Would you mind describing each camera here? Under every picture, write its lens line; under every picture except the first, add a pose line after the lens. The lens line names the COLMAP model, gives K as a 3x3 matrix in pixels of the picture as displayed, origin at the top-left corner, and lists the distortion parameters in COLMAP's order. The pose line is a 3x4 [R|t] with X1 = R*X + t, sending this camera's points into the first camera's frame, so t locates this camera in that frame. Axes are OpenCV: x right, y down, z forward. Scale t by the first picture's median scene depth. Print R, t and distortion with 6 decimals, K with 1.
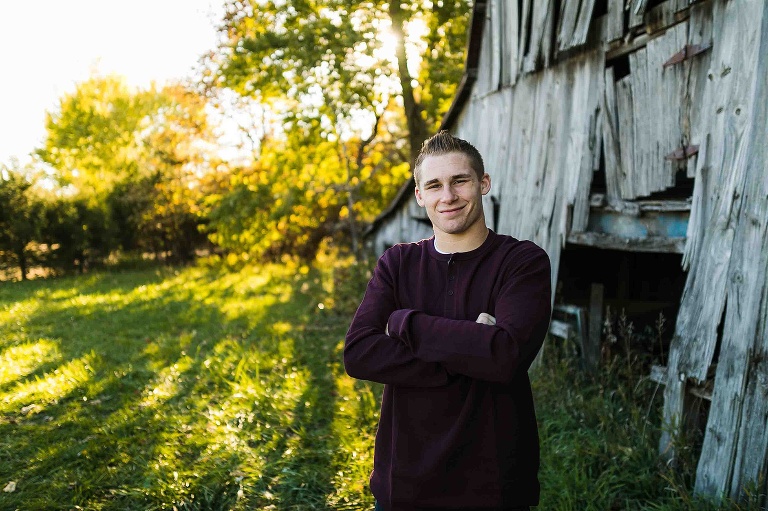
lens RADIAL K [[643.5, 0, 390.1], [0, 643.5, 252.8], [0, 0, 1]] dist [0.028606, -0.009850]
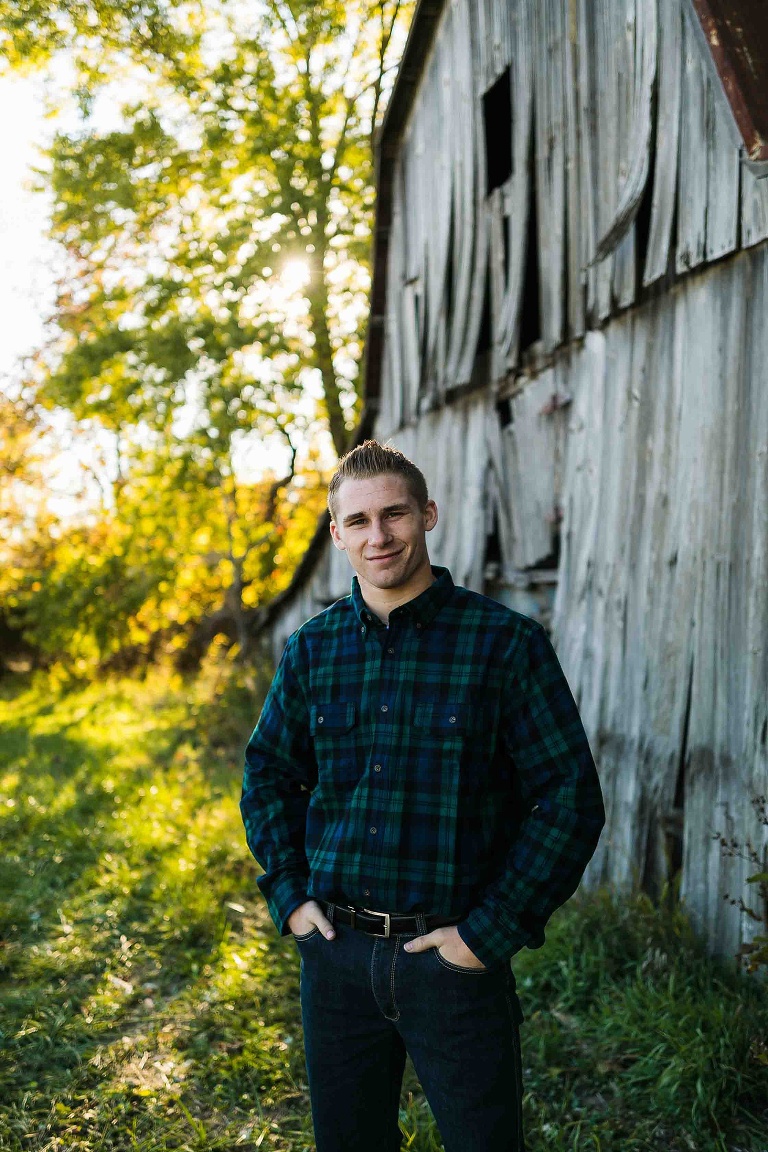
lens RADIAL K [[1095.3, 0, 371.6], [0, 1095.3, 575.1], [0, 0, 1]] dist [0.011241, 0.000000]
pose [[0.999563, -0.018447, 0.023092, 0.101139], [0.020270, 0.996478, -0.081370, 0.023753], [-0.021509, 0.081802, 0.996416, -0.268243]]
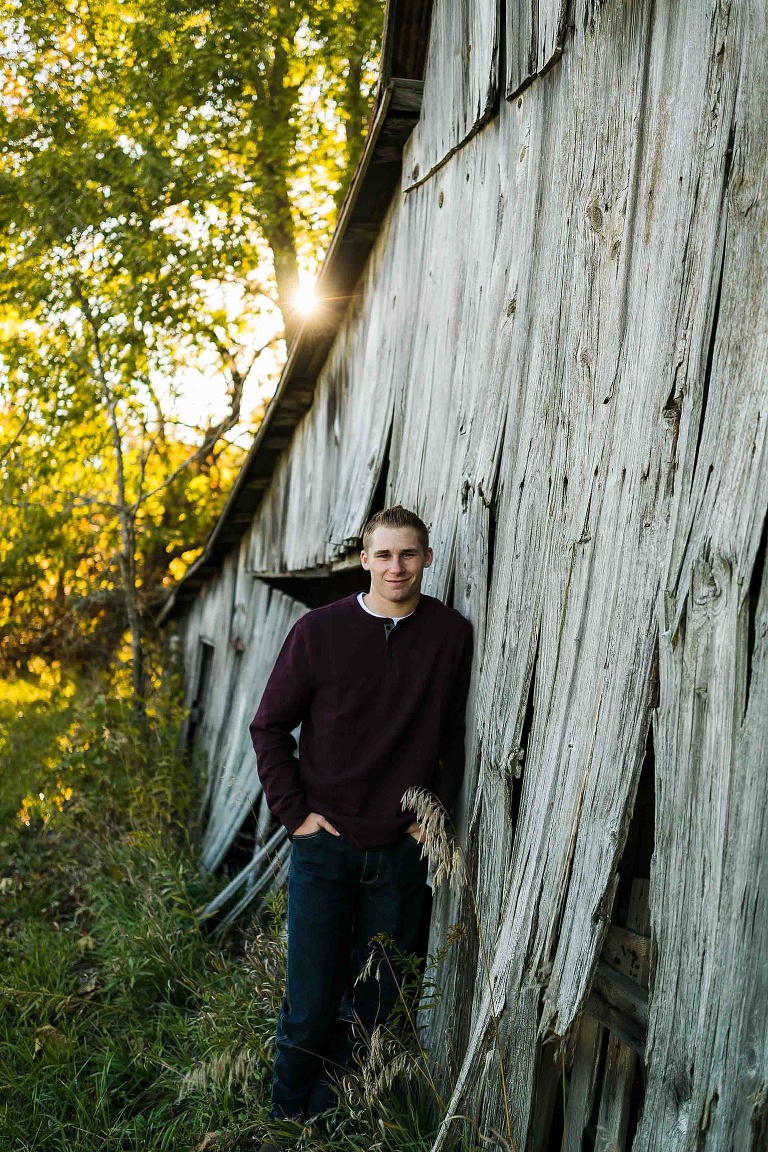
lens RADIAL K [[1095.3, 0, 383.6], [0, 1095.3, 574.0], [0, 0, 1]] dist [0.011241, 0.000000]
pose [[0.996782, 0.012686, 0.079146, 0.086724], [-0.007366, 0.997716, -0.067143, -0.020705], [-0.079817, 0.066344, 0.994599, 0.547632]]
